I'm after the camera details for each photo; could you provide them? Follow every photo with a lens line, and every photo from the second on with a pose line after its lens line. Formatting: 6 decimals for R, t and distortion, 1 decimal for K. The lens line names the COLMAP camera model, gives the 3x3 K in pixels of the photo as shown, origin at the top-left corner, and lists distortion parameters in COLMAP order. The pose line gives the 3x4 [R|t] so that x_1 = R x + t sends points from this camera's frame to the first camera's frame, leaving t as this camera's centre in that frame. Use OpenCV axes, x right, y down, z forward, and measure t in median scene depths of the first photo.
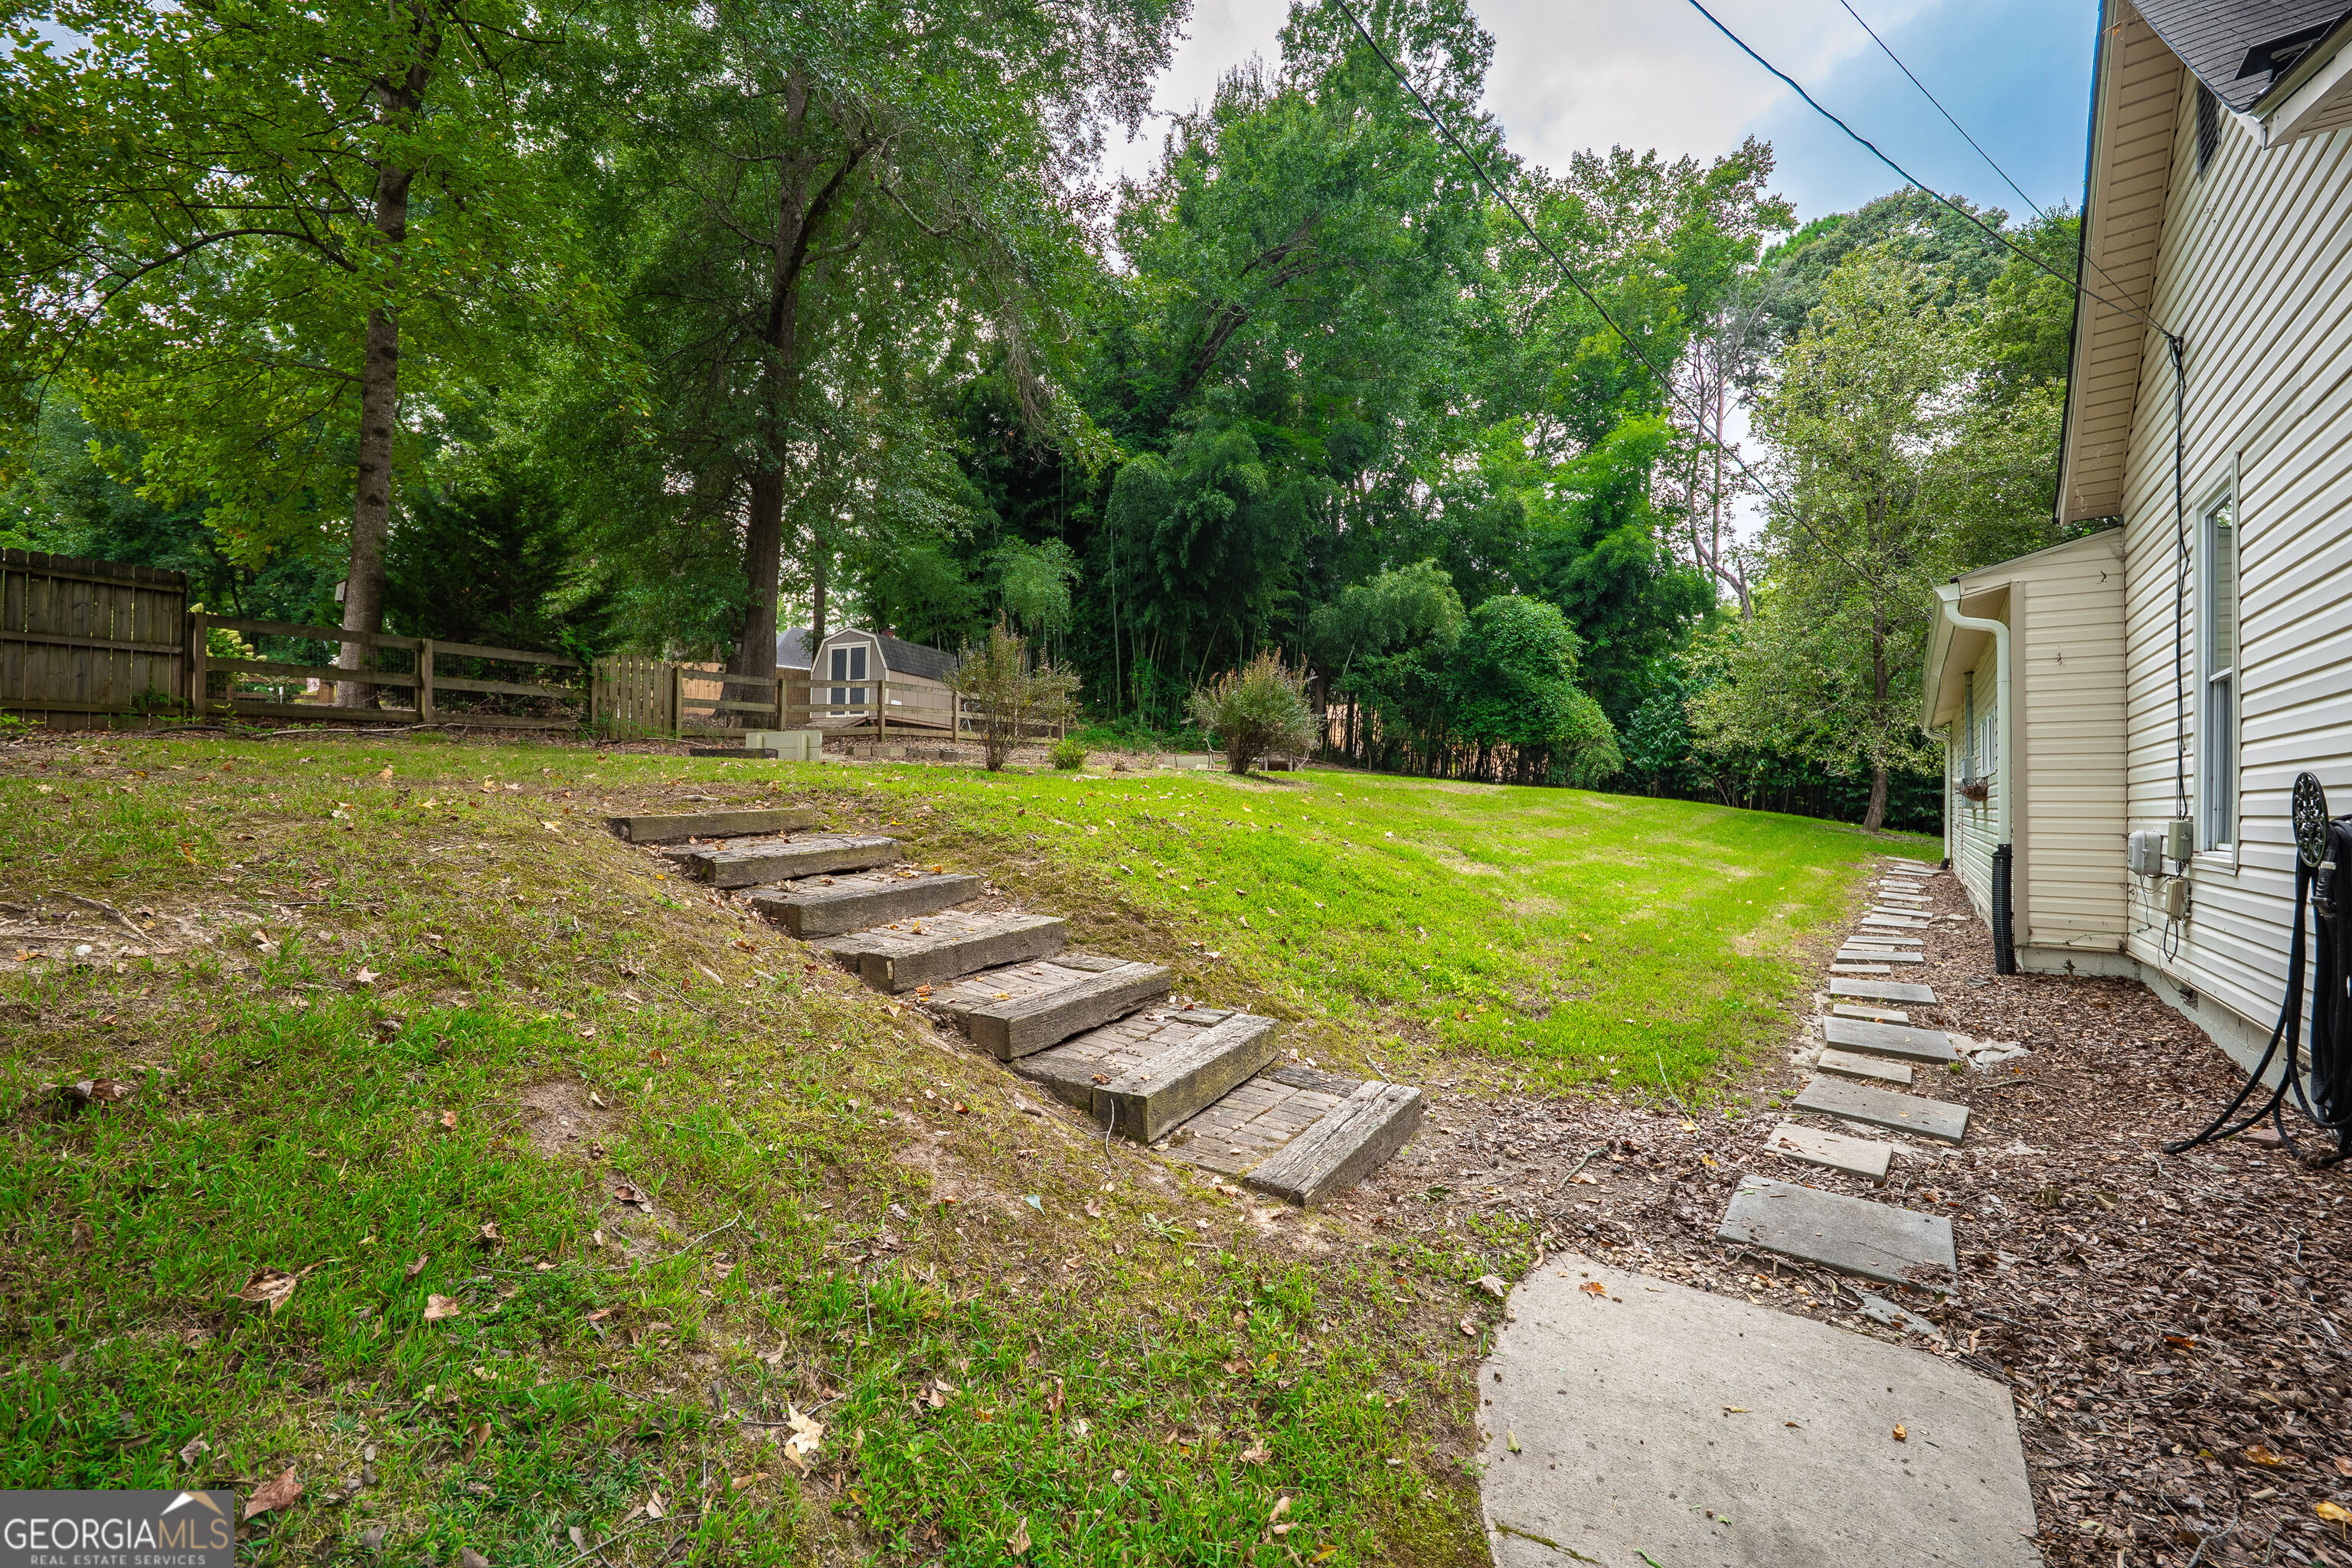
lens RADIAL K [[952.1, 0, 1168.5], [0, 952.1, 787.2], [0, 0, 1]] dist [-0.012437, 0.000404]
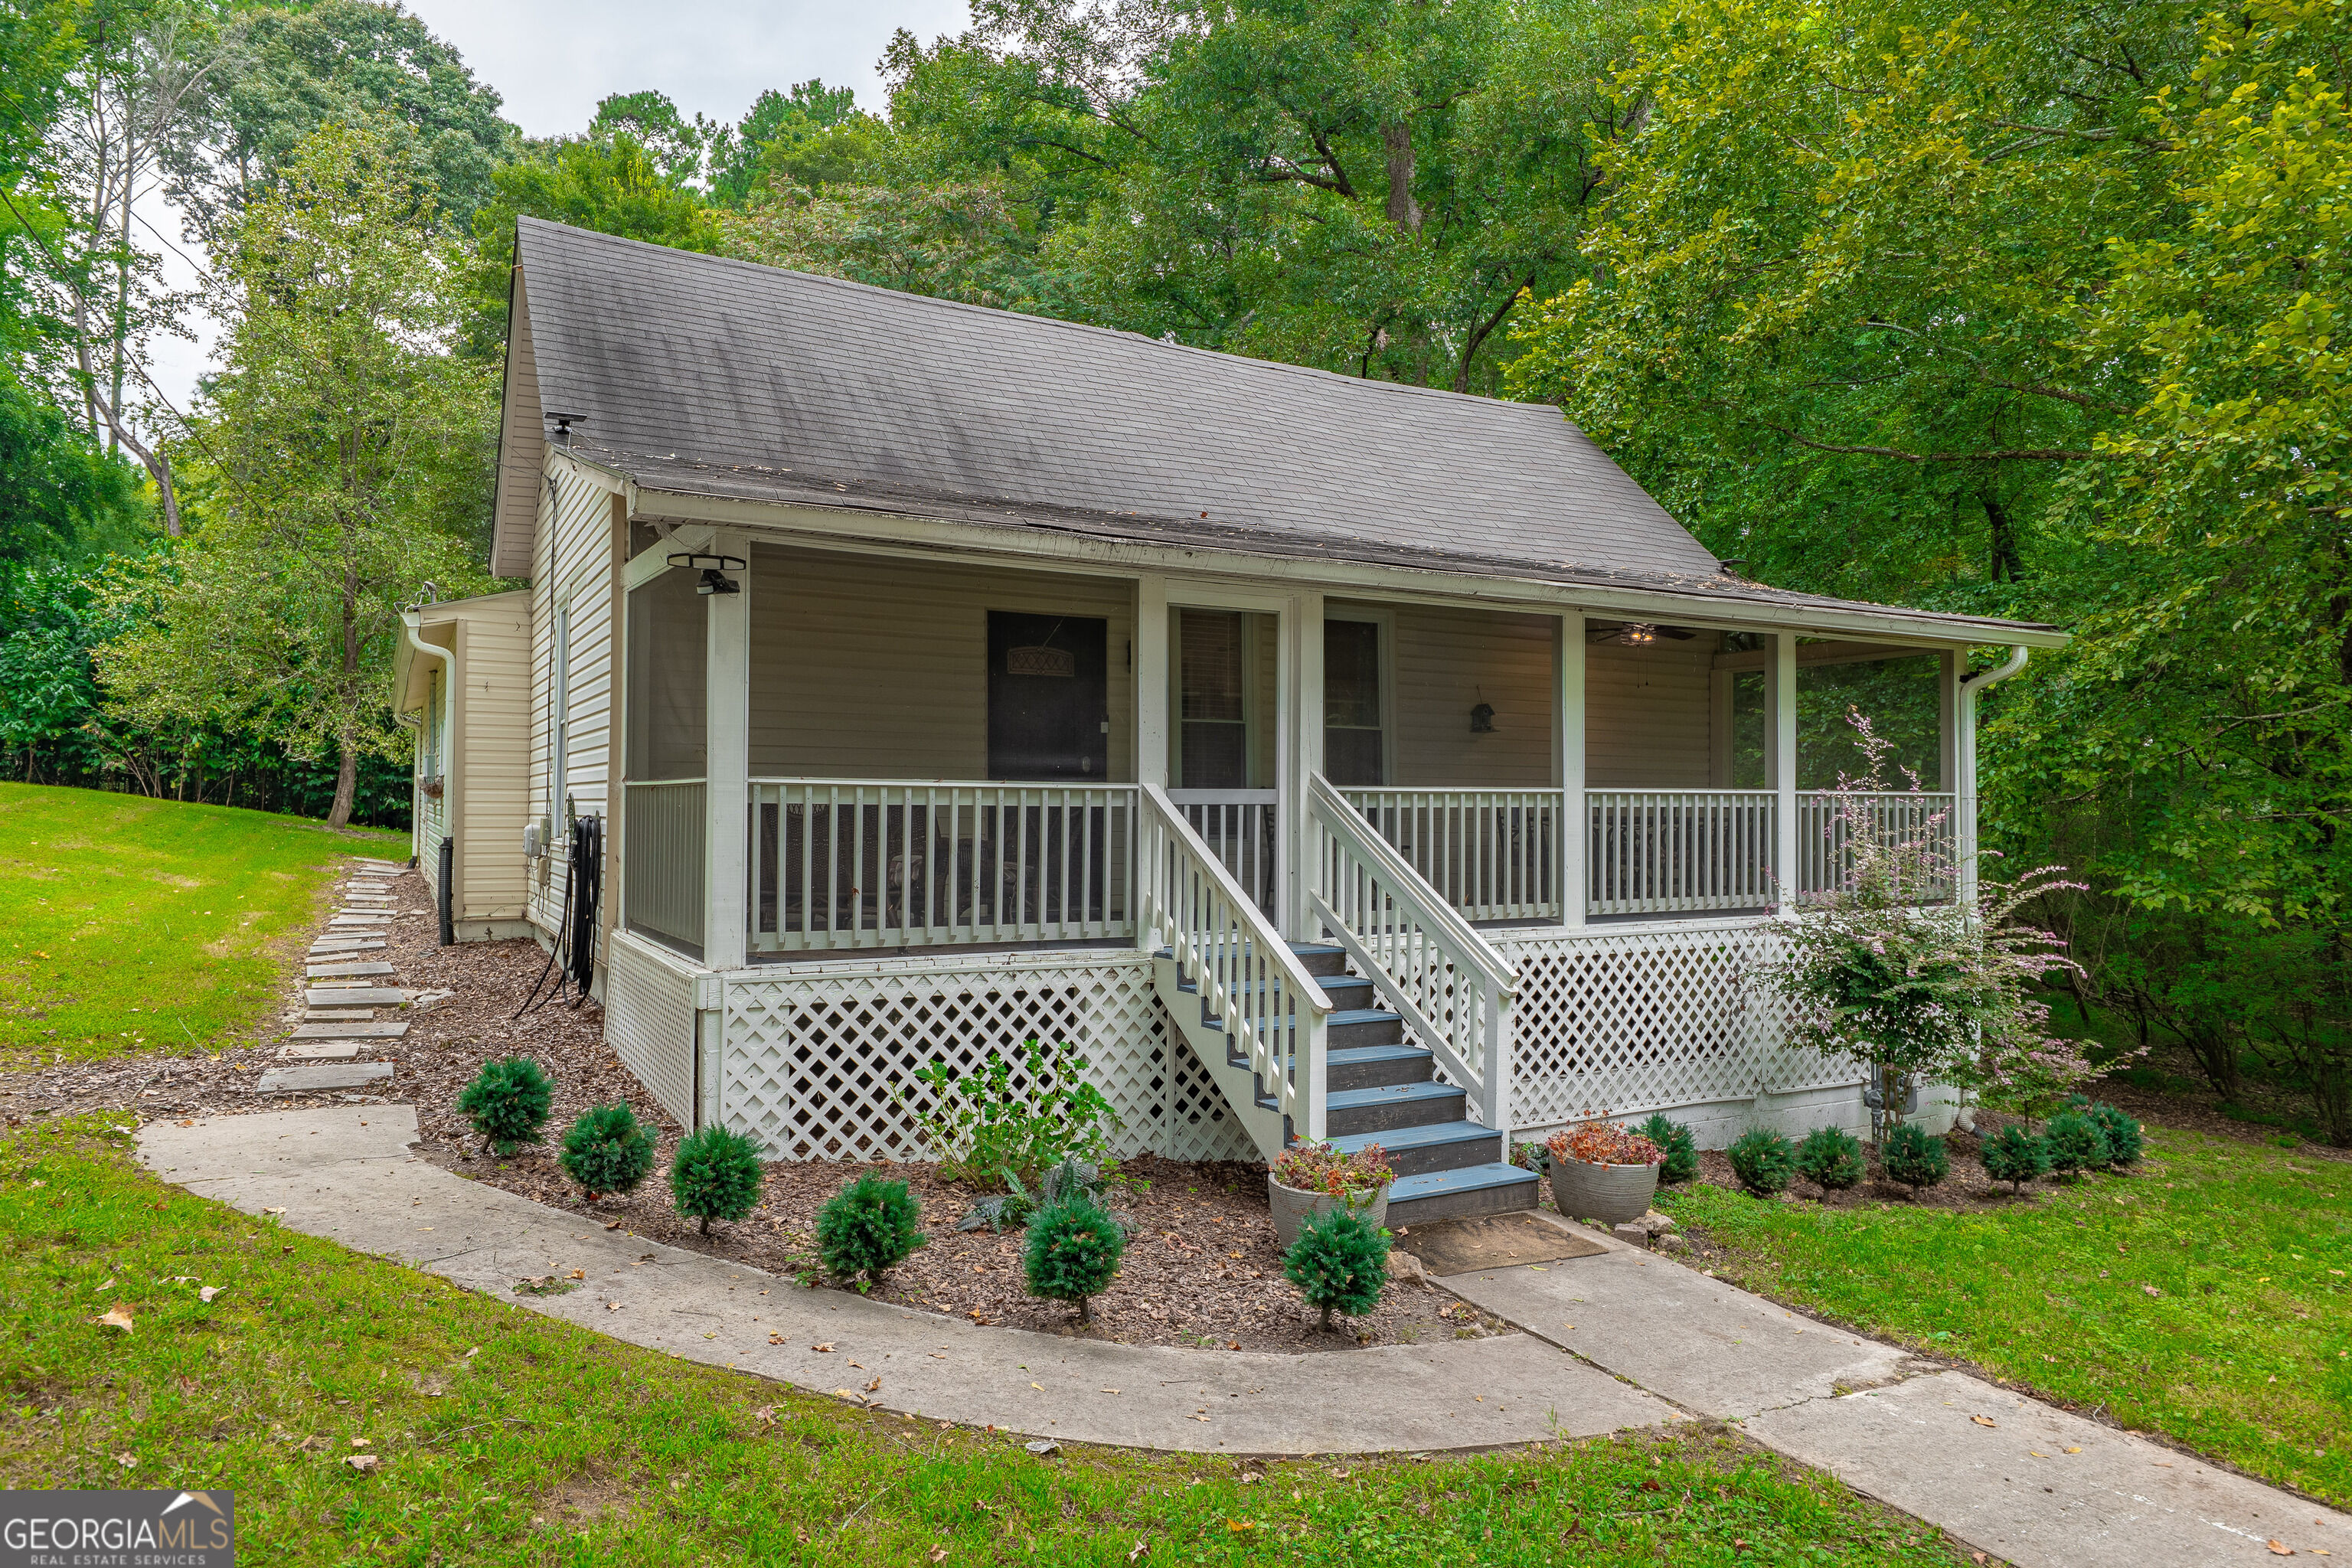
lens RADIAL K [[1457.0, 0, 1163.9], [0, 1457.0, 788.8], [0, 0, 1]] dist [0.001094, 0.000414]
pose [[0.401386, 0.004751, 0.915897, -0.129587], [-0.021509, 0.999760, 0.004241, -0.008352], [-0.915656, -0.021403, 0.401392, -0.167553]]
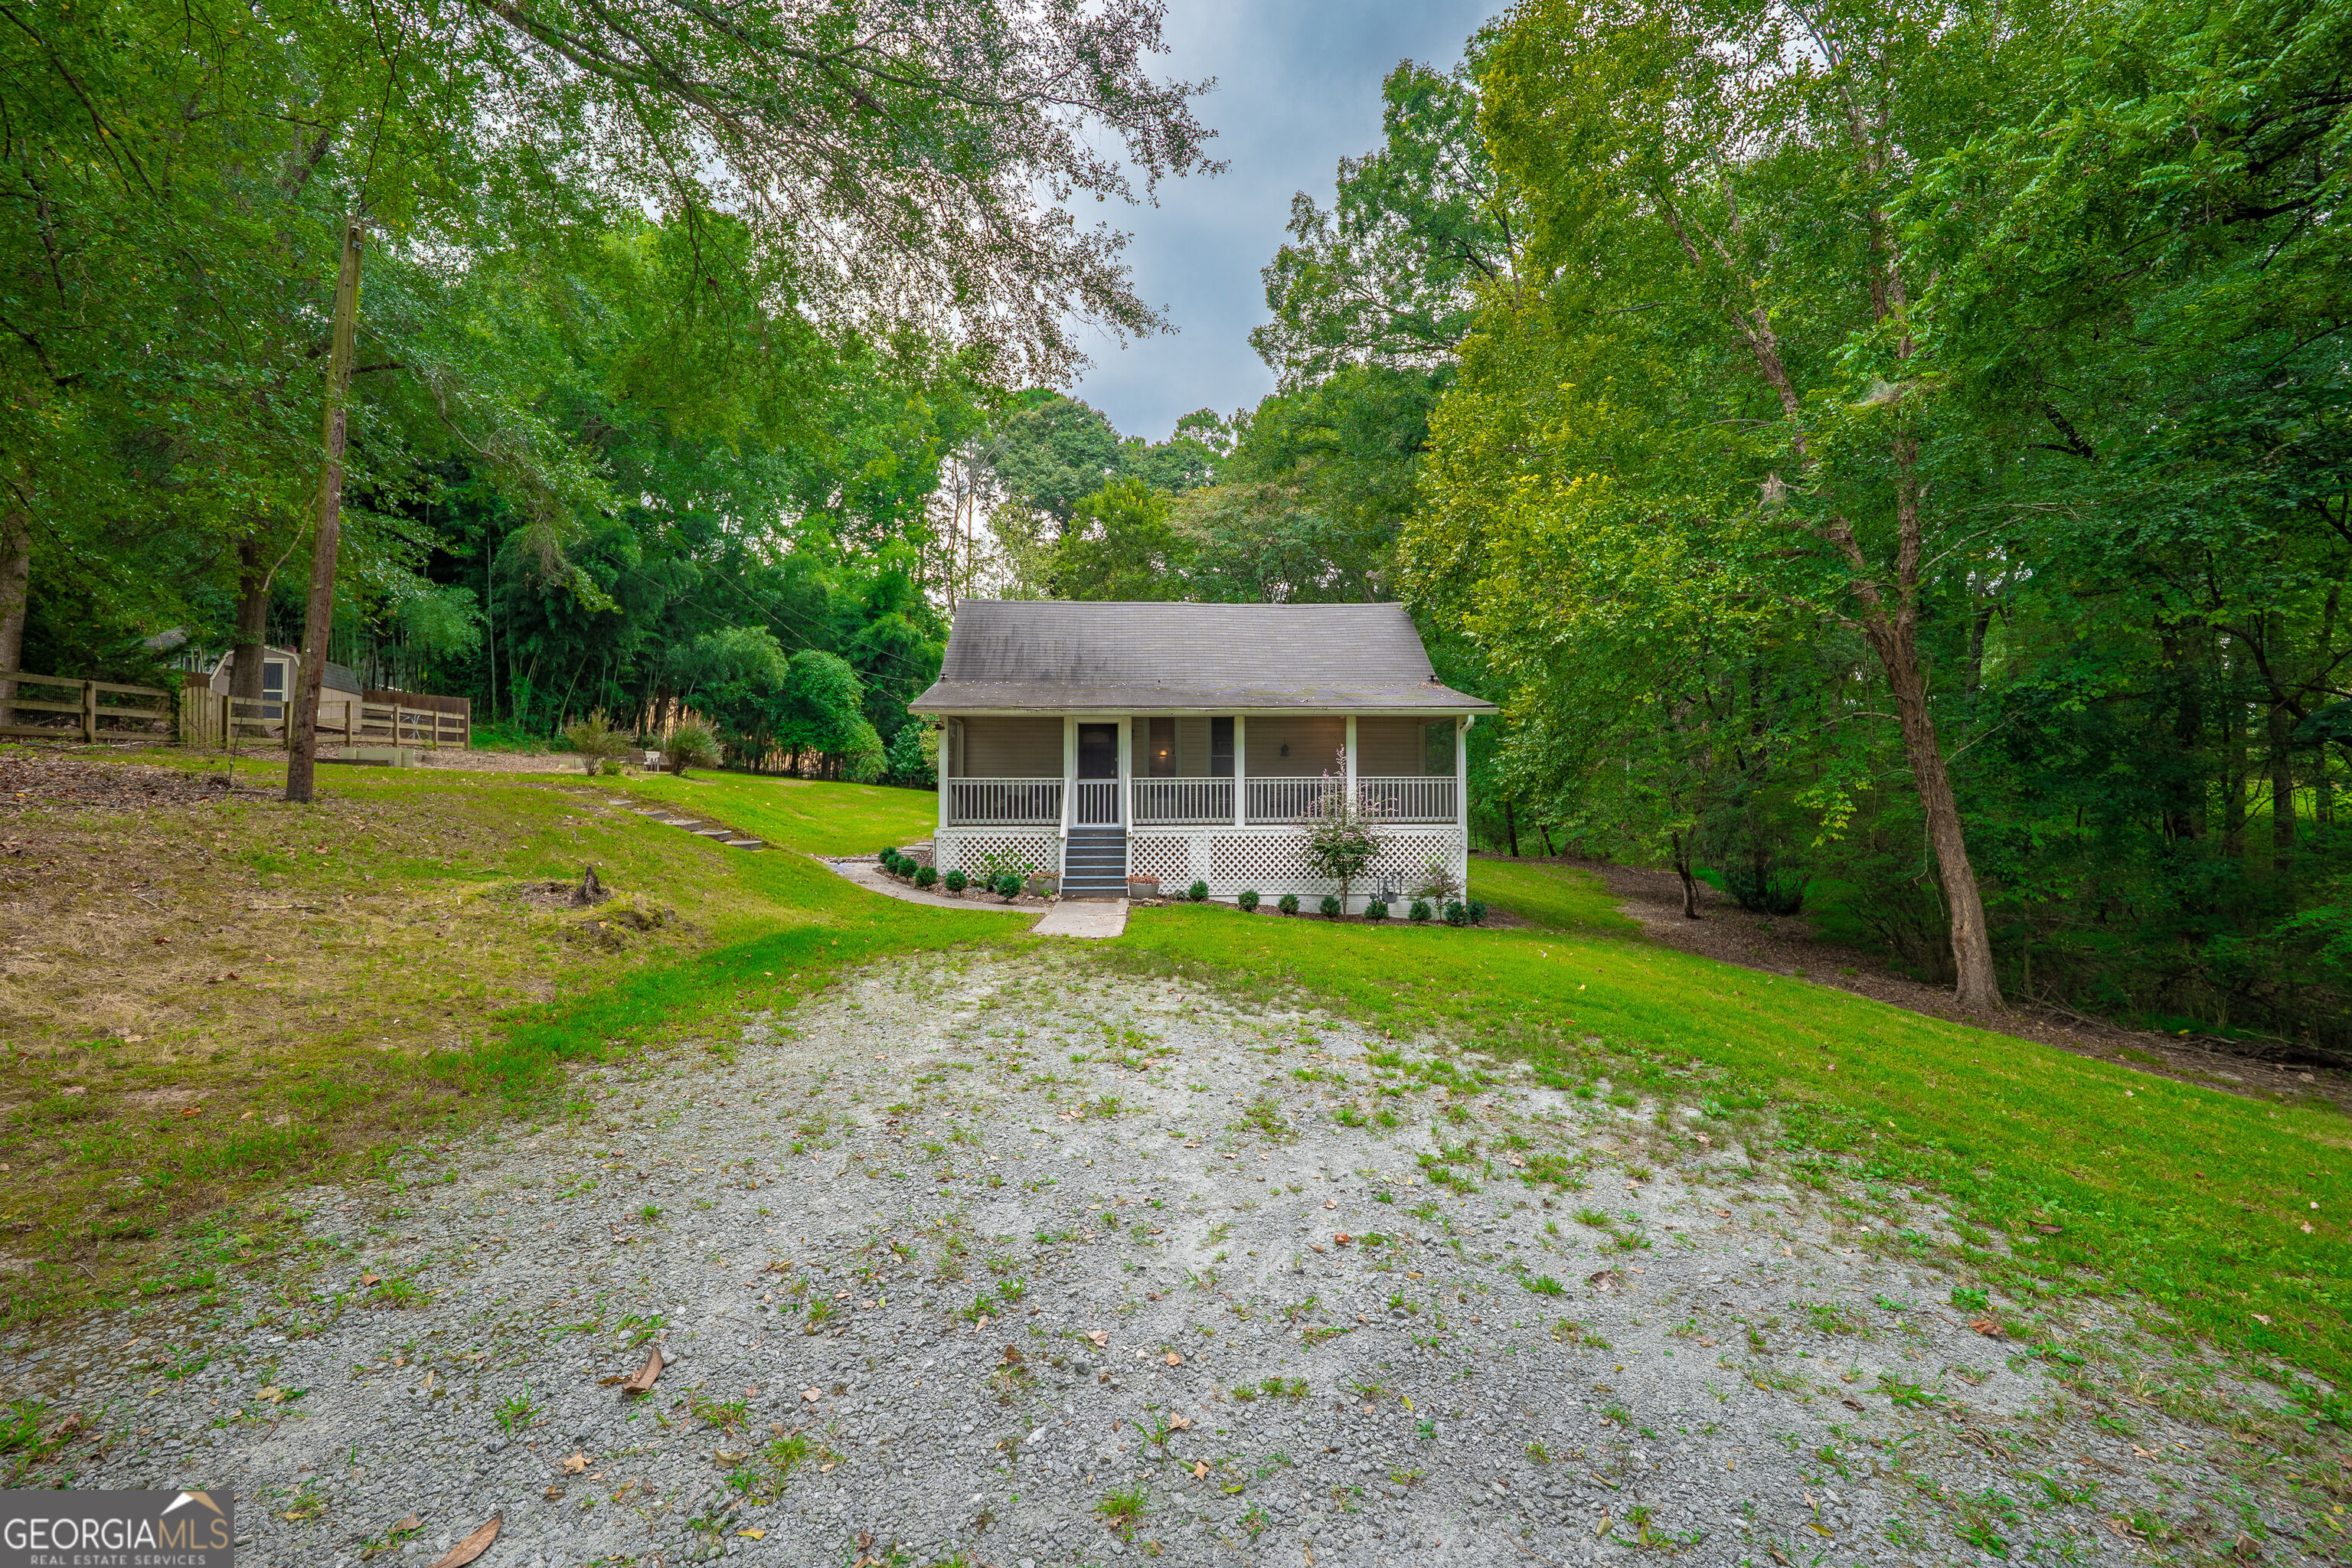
lens RADIAL K [[956.8, 0, 1167.8], [0, 956.8, 794.4], [0, 0, 1]] dist [-0.011306, 0.000104]
pose [[0.764325, -0.004546, 0.644815, -0.240097], [-0.005925, 0.999883, 0.014073, -0.006019], [-0.644804, -0.014577, 0.764209, -0.645310]]
